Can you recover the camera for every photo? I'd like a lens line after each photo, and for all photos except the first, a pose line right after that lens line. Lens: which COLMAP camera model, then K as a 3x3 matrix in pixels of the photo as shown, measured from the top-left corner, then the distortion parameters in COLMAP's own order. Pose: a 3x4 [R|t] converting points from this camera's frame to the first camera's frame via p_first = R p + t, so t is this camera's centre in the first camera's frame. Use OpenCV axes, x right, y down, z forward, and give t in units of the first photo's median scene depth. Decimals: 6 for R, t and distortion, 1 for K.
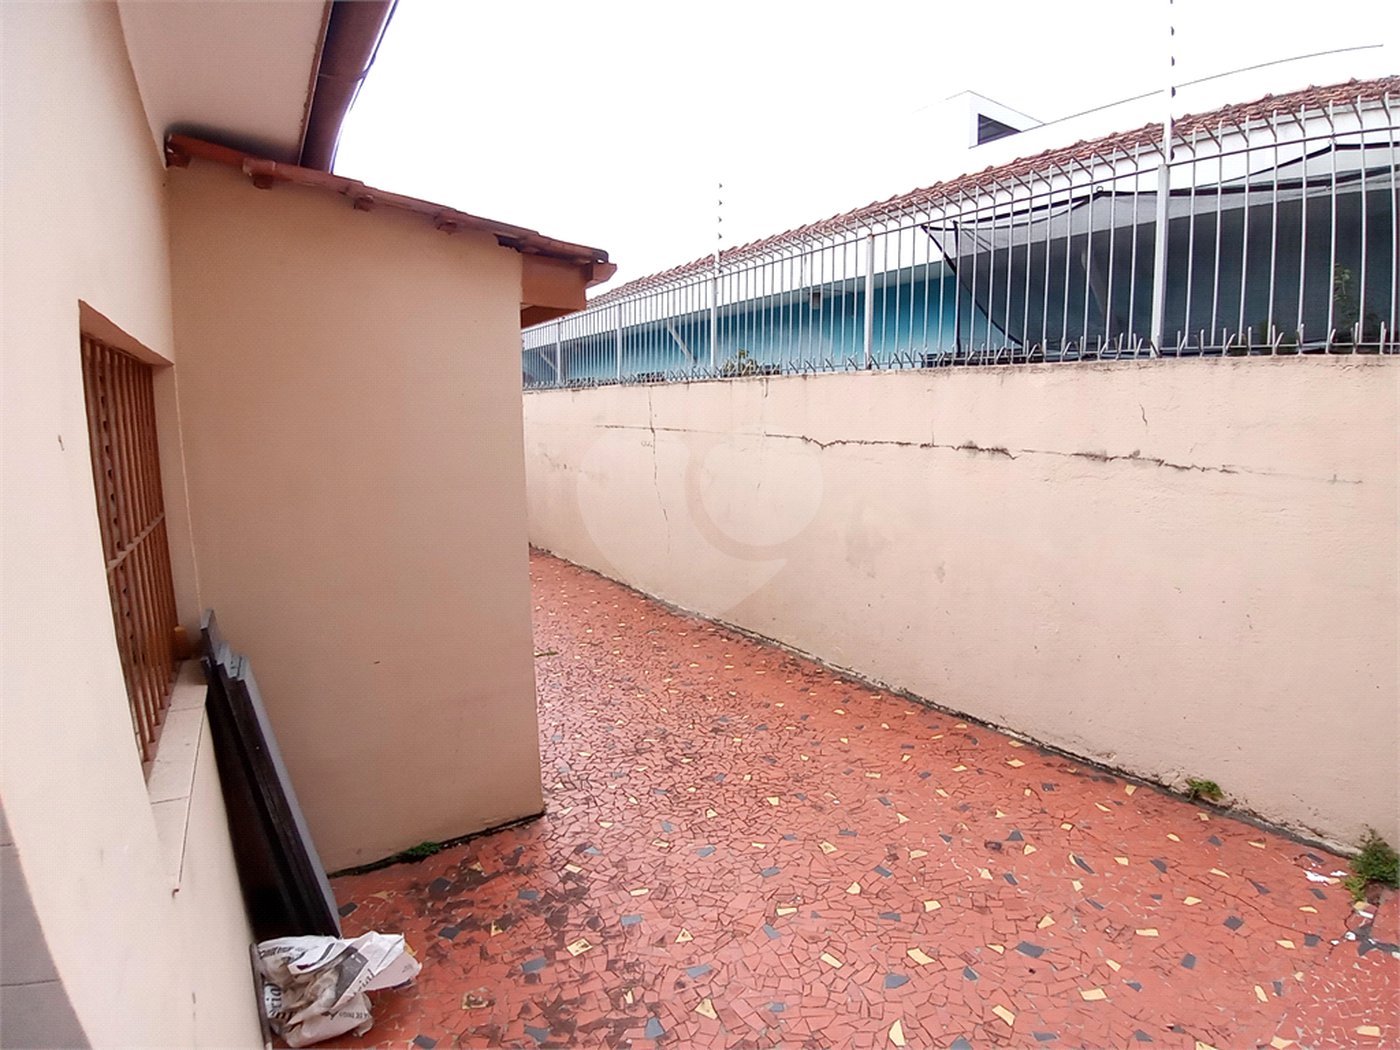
lens RADIAL K [[703.5, 0, 720.8], [0, 703.5, 533.0], [0, 0, 1]] dist [-0.091838, 0.000164]
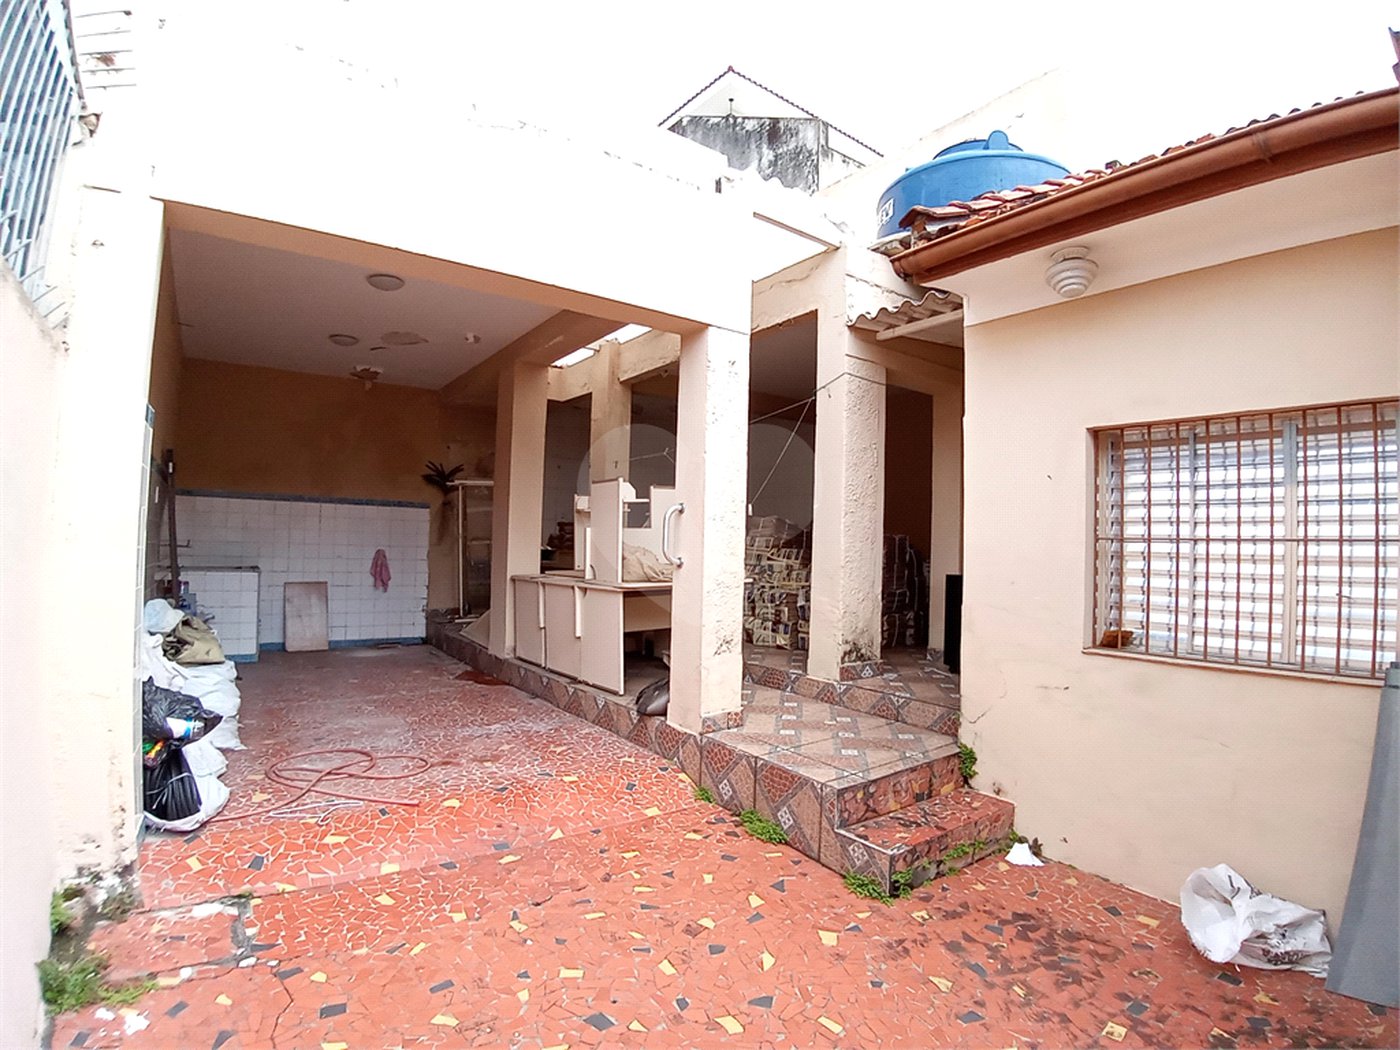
lens RADIAL K [[694.0, 0, 706.6], [0, 694.0, 528.3], [0, 0, 1]] dist [-0.088913, -0.001158]
pose [[-0.998616, -0.023095, -0.047254, 0.223631], [-0.029538, 0.989632, 0.140554, -0.075505], [0.043518, 0.141755, -0.988945, 1.024091]]
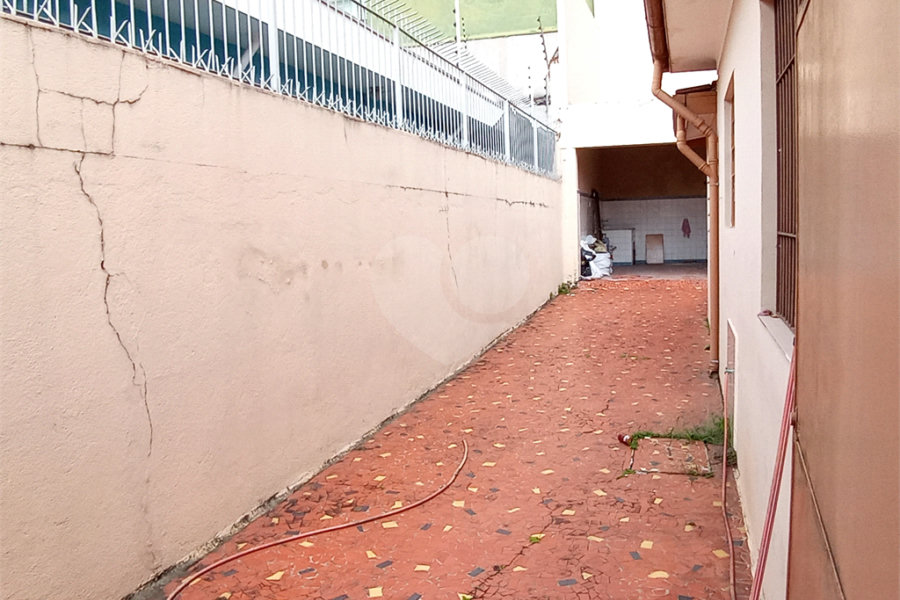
lens RADIAL K [[718.8, 0, 451.1], [0, 718.8, 304.2], [0, 0, 1]] dist [-0.120246, 0.002532]
pose [[-0.612358, -0.061485, 0.788186, -1.602659], [0.170243, 0.963326, 0.207413, -0.371624], [-0.772033, 0.261194, -0.579433, 2.940062]]
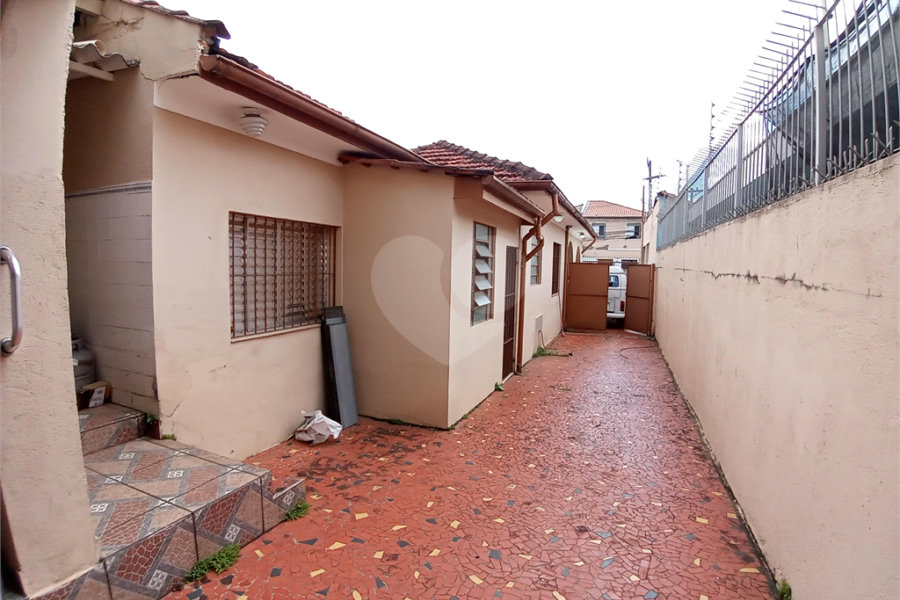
lens RADIAL K [[455.9, 0, 457.6], [0, 455.9, 296.5], [0, 0, 1]] dist [-0.091614, 0.001373]
pose [[0.586295, 0.075572, -0.806565, 0.727171], [-0.161878, 0.986488, -0.025240, 0.022347], [0.793759, 0.145363, 0.590607, 0.109129]]
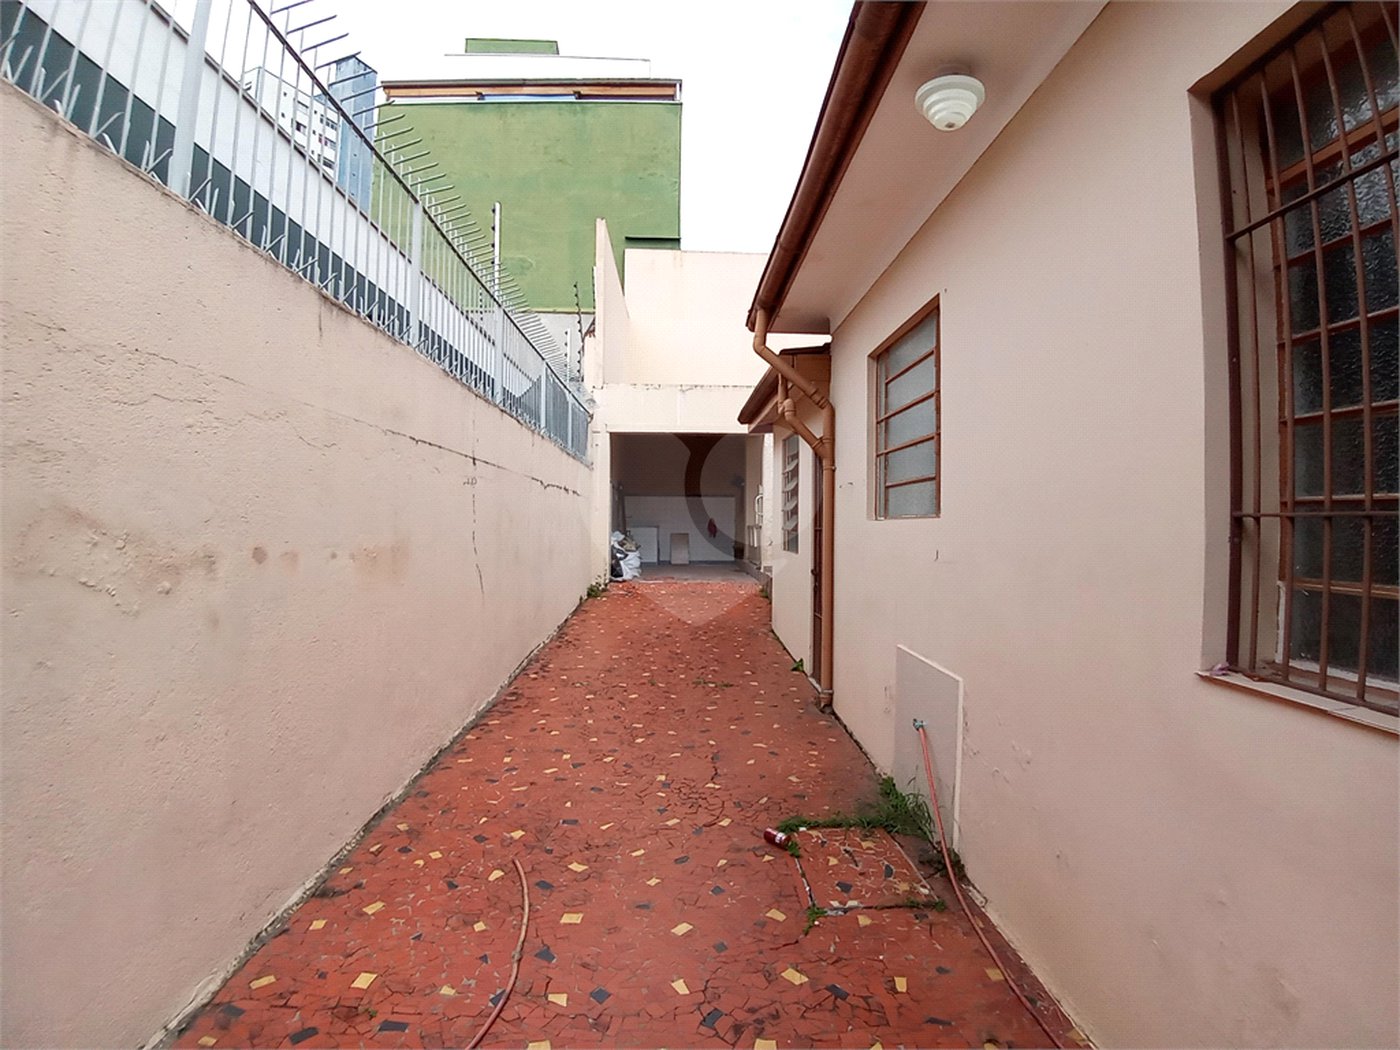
lens RADIAL K [[703.5, 0, 708.0], [0, 703.5, 529.9], [0, 0, 1]] dist [-0.091838, 0.000164]
pose [[-0.853295, -0.010361, 0.521325, -1.161962], [0.082238, 0.984615, 0.154174, -0.302617], [-0.514902, 0.174429, -0.839315, 2.678821]]
